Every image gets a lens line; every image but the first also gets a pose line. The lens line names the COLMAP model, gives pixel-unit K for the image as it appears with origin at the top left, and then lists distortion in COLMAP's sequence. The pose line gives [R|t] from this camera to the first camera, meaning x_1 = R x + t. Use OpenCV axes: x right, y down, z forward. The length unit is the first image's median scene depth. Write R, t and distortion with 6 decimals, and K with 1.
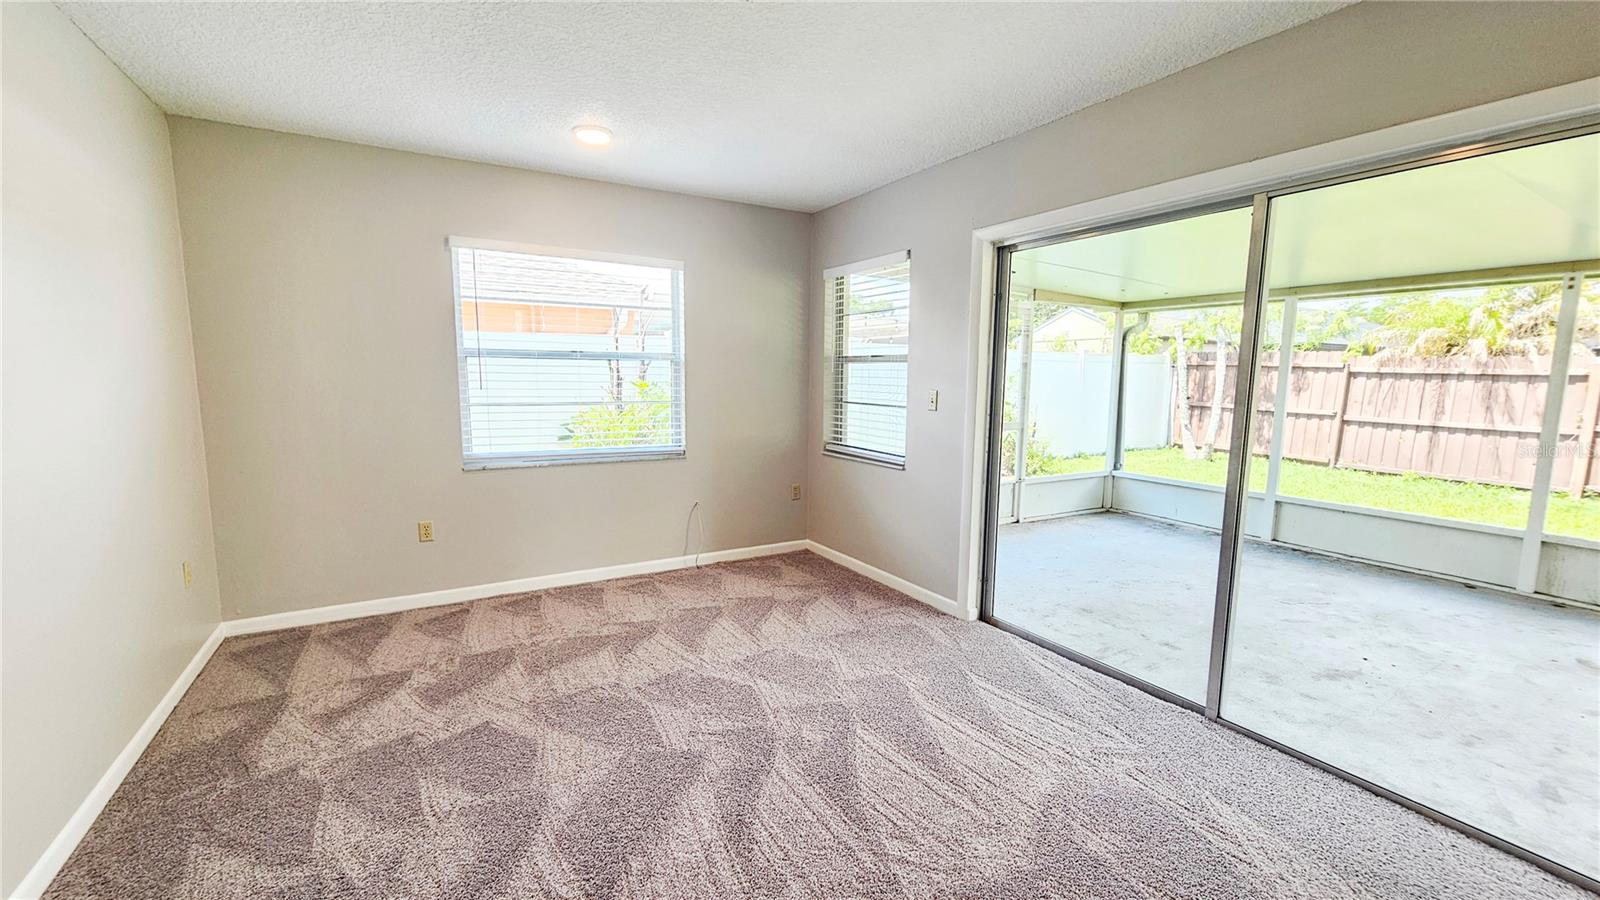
lens RADIAL K [[653.2, 0, 796.1], [0, 653.2, 454.9], [0, 0, 1]] dist [0.000708, -0.000482]
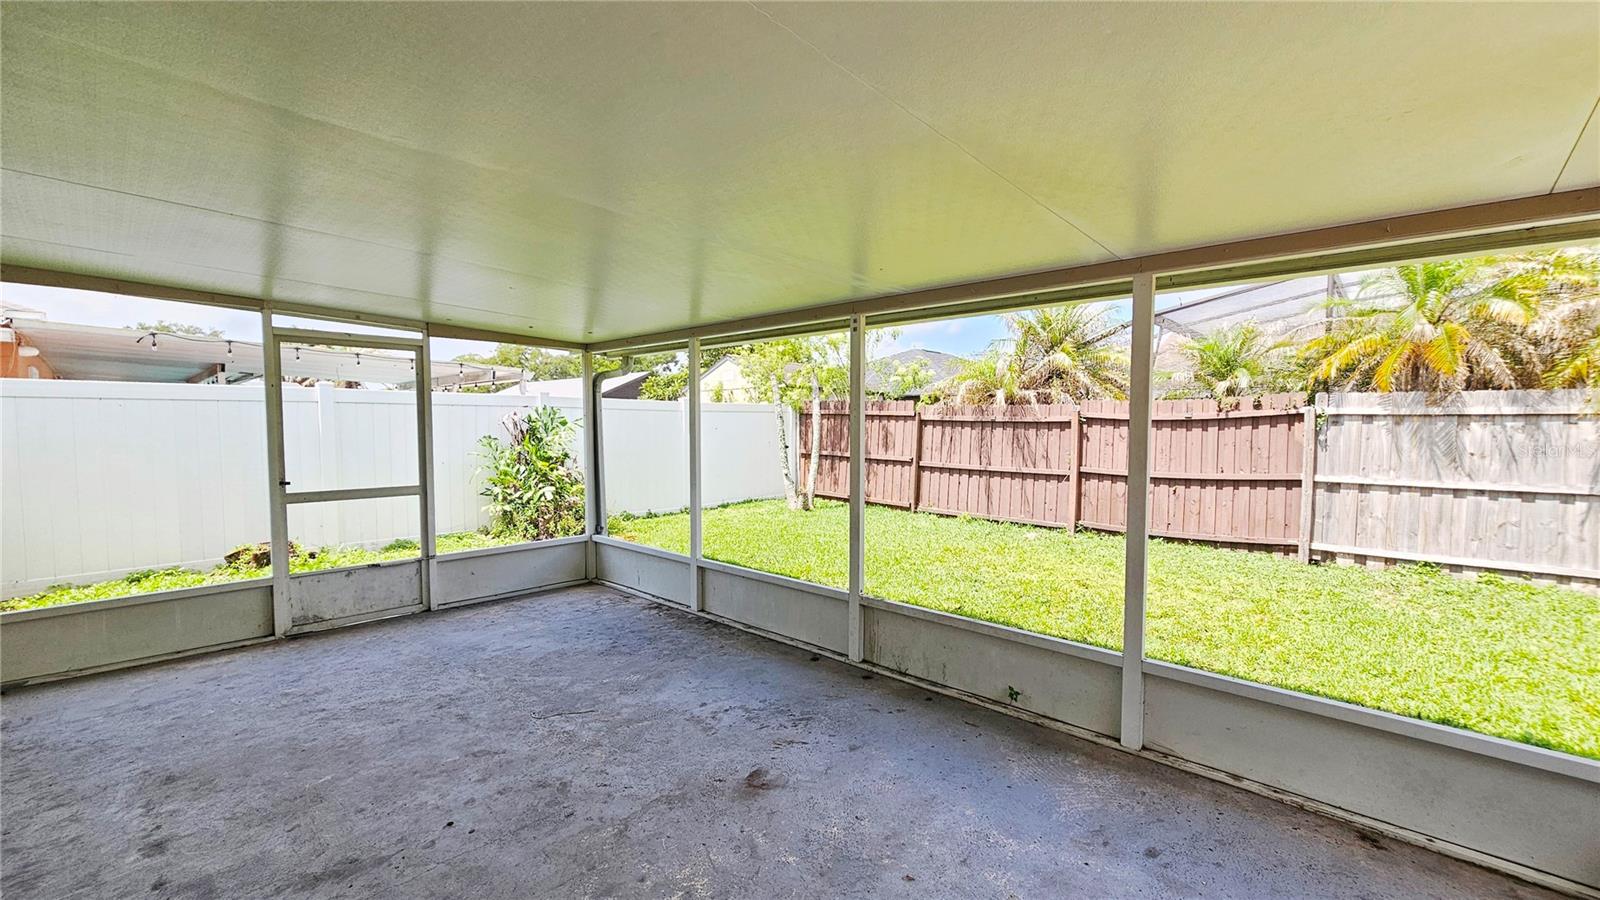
lens RADIAL K [[653.2, 0, 798.7], [0, 653.2, 456.4], [0, 0, 1]] dist [0.000708, -0.000482]
pose [[0.954764, -0.022297, 0.296528, 0.373585], [0.044265, 0.996732, -0.067578, -0.007271], [-0.294052, 0.077647, 0.952630, 0.066287]]
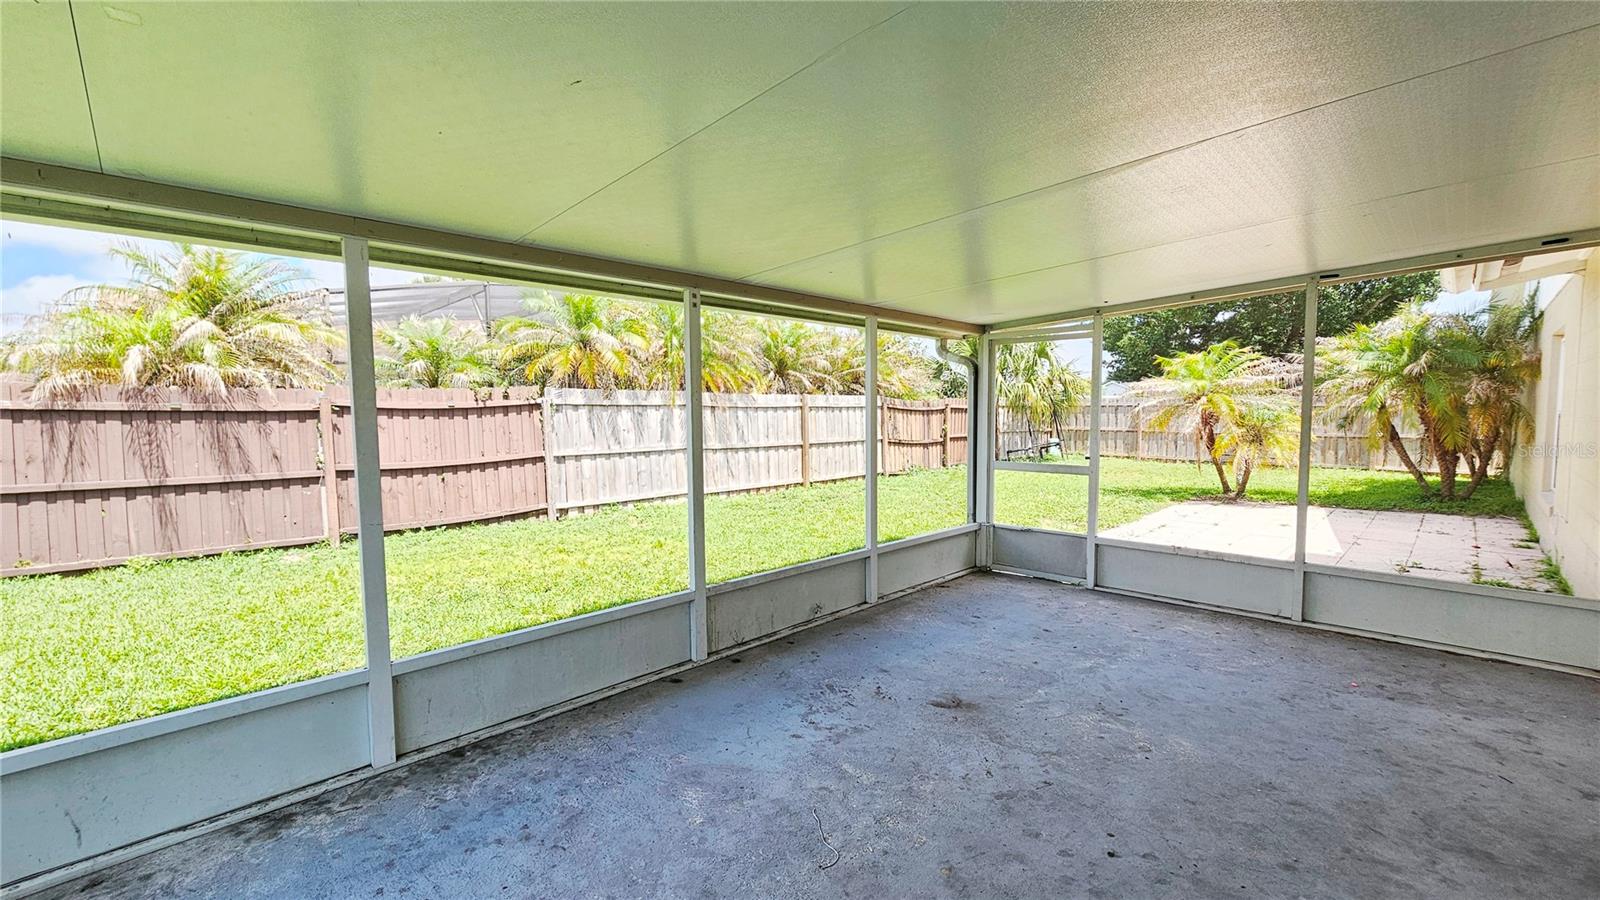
lens RADIAL K [[653.2, 0, 801.0], [0, 653.2, 450.2], [0, 0, 1]] dist [0.000708, -0.000482]
pose [[-0.255353, -0.063585, 0.964755, 0.133864], [0.129593, 0.986580, 0.099325, -0.061056], [-0.958123, 0.150389, -0.243686, 0.499075]]
